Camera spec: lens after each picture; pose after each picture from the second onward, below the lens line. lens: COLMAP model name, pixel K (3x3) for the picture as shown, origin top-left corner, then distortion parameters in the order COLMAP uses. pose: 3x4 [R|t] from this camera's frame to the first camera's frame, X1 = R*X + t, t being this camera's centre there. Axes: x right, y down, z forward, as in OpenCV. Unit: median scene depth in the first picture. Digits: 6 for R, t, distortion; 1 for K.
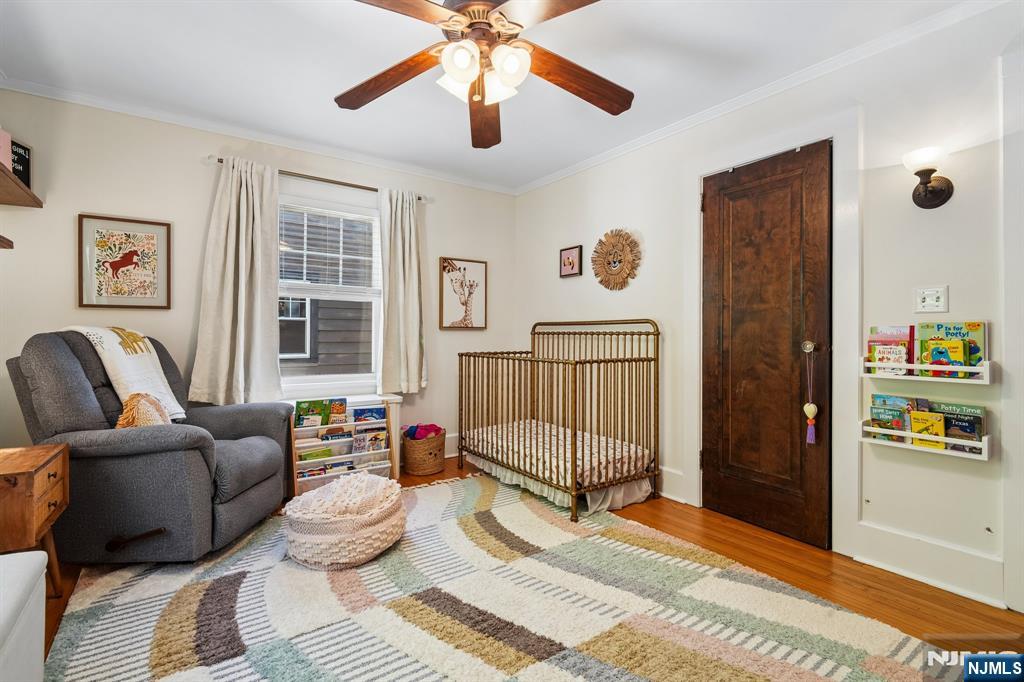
lens RADIAL K [[477.0, 0, 513.0], [0, 477.0, 336.4], [0, 0, 1]] dist [-0.003865, -0.001201]
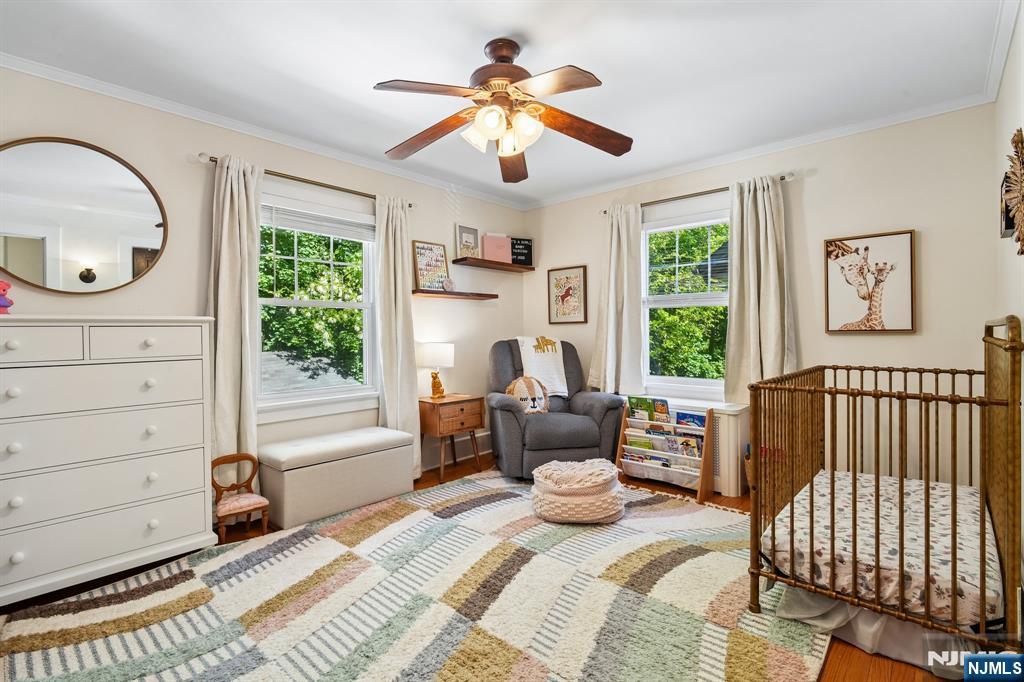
lens RADIAL K [[477.0, 0, 511.1], [0, 477.0, 339.0], [0, 0, 1]] dist [-0.003865, -0.001201]
pose [[0.213062, 0.006346, -0.977018, 0.662200], [0.006324, 0.999949, 0.007874, -0.020453], [0.977018, -0.007856, 0.213012, 0.446853]]
